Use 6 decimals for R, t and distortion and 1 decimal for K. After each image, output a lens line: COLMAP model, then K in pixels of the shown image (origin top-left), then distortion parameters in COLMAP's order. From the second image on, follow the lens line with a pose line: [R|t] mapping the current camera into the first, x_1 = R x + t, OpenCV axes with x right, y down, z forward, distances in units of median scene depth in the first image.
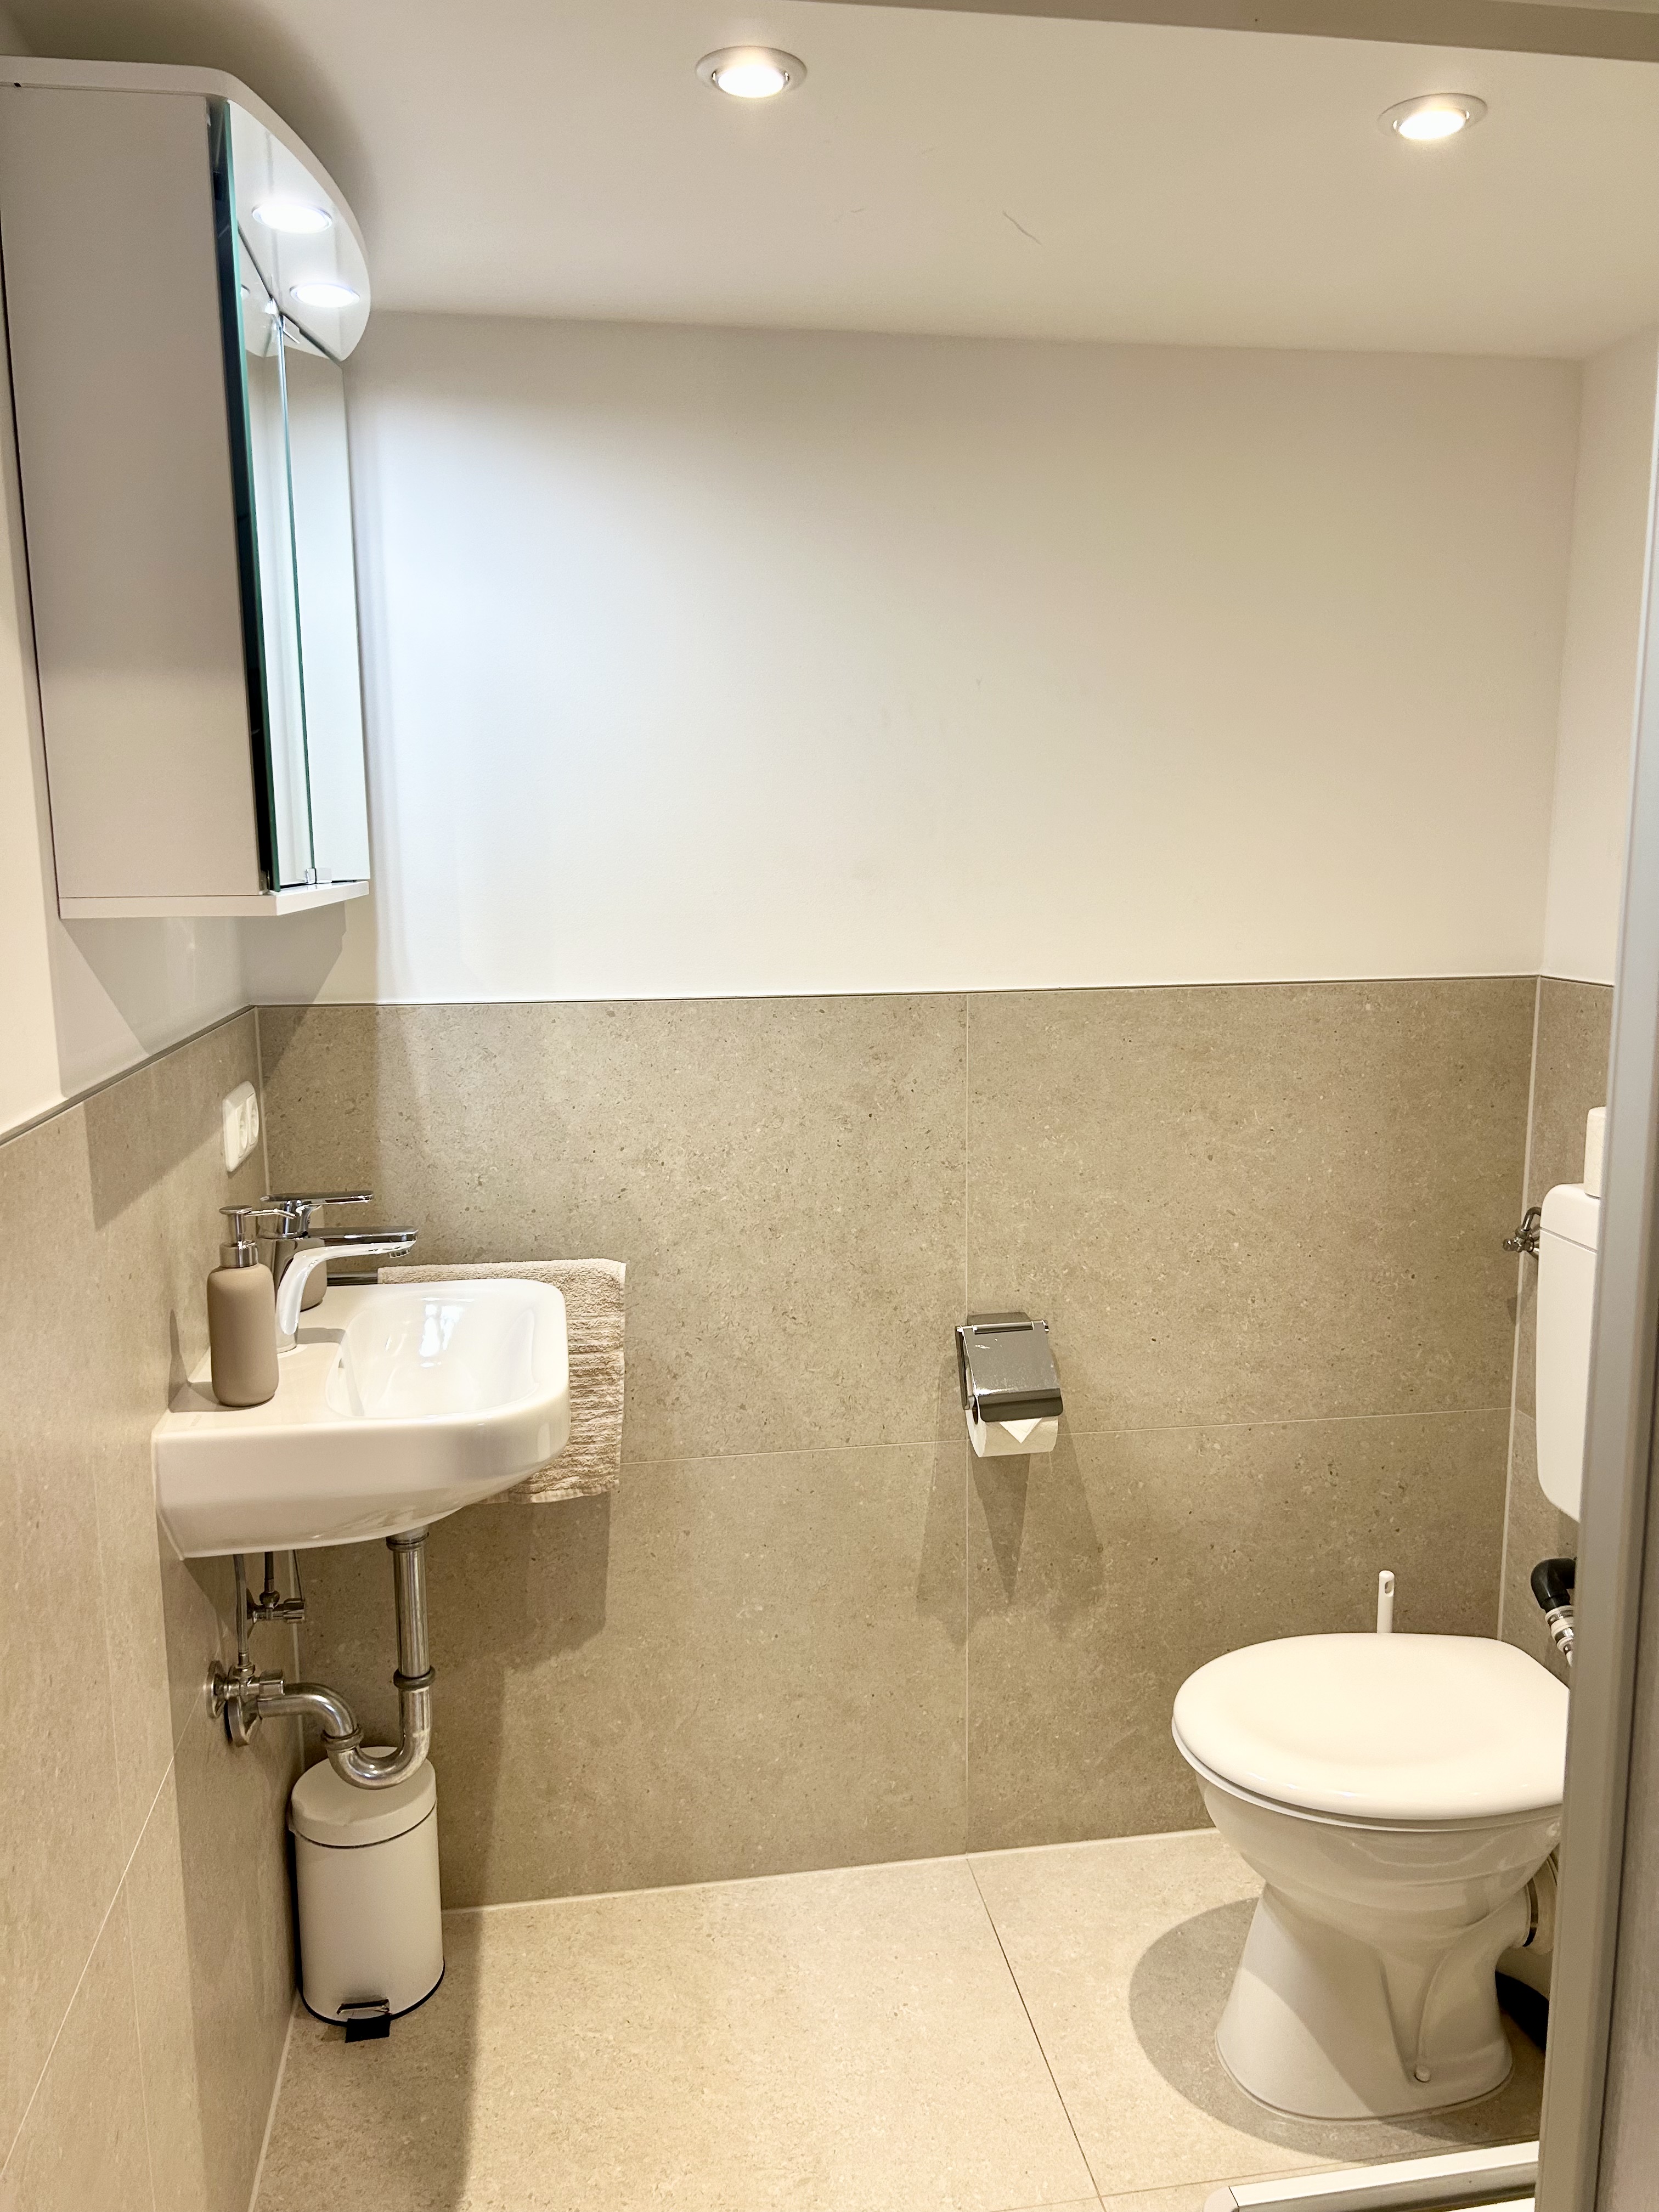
lens RADIAL K [[1650.2, 0, 829.9], [0, 1650.2, 1107.6], [0, 0, 1]] dist [0.061923, -0.053907]
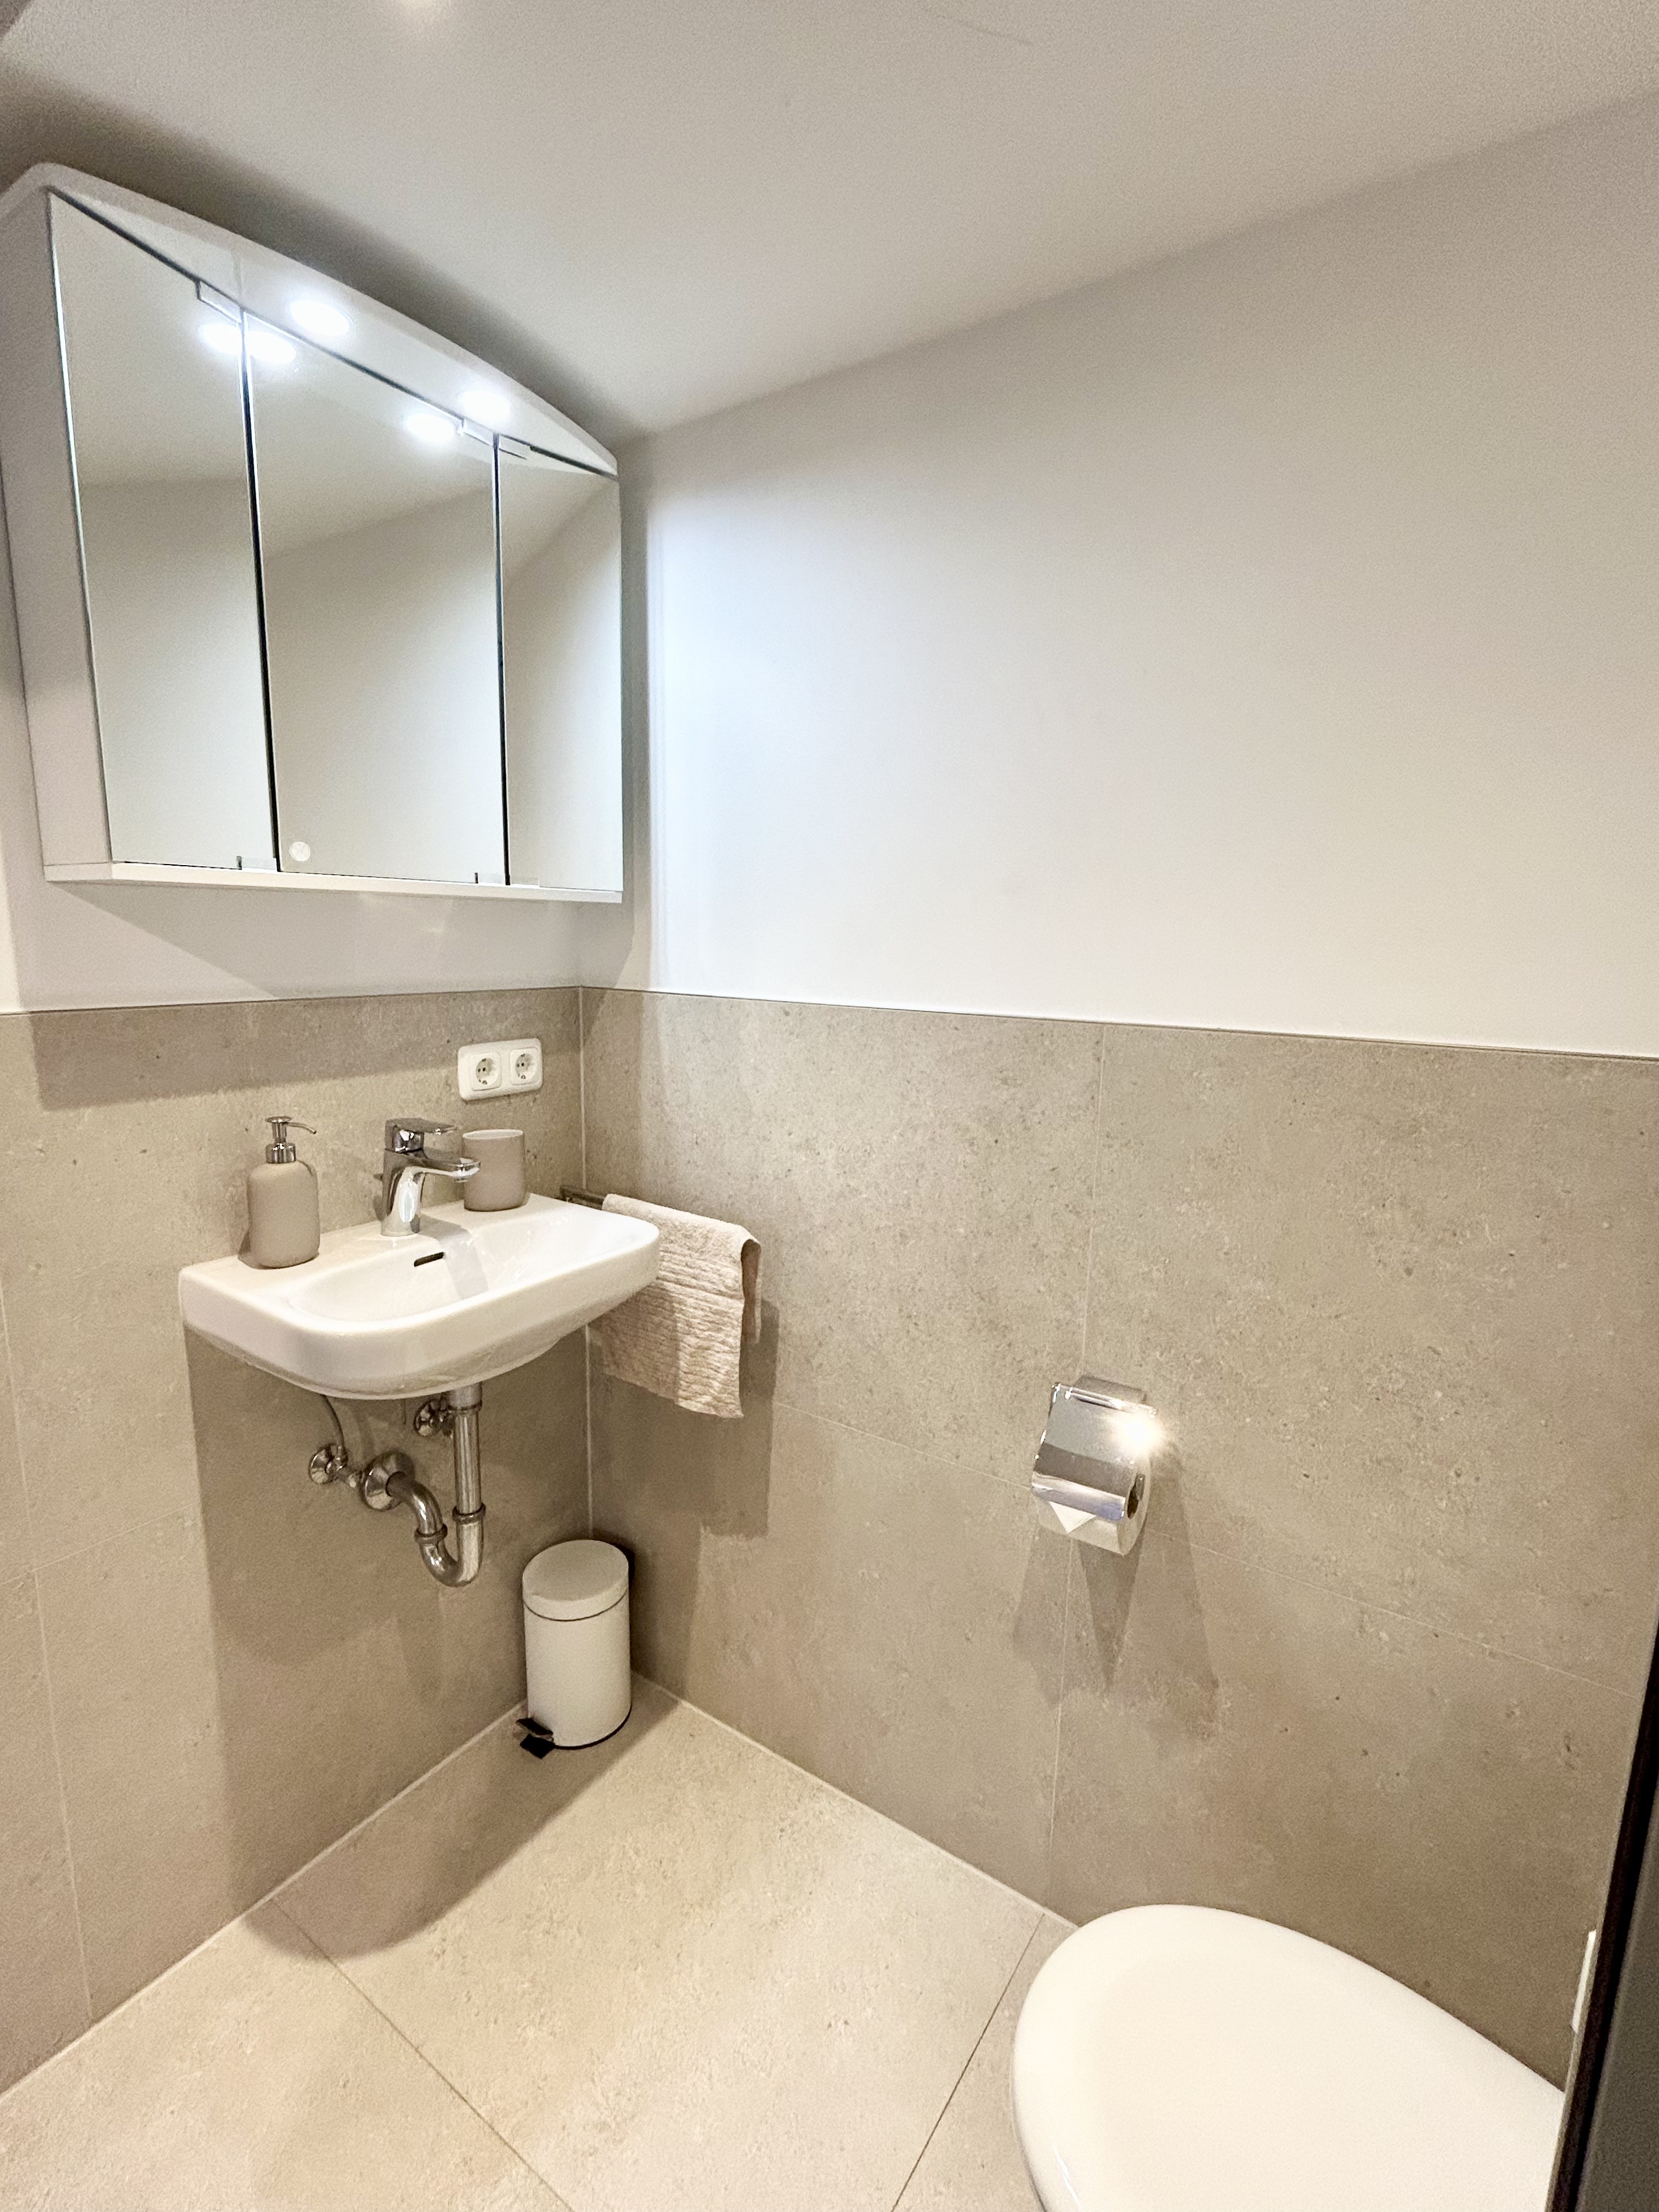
lens RADIAL K [[1016.2, 0, 830.5], [0, 1016.2, 1104.9], [0, 0, 1]] dist [-0.008632, 0.003038]
pose [[0.731937, 0.138969, -0.667050, 0.342712], [-0.131297, 0.989399, 0.062056, -0.040068], [0.668603, 0.042161, 0.742424, 0.488067]]
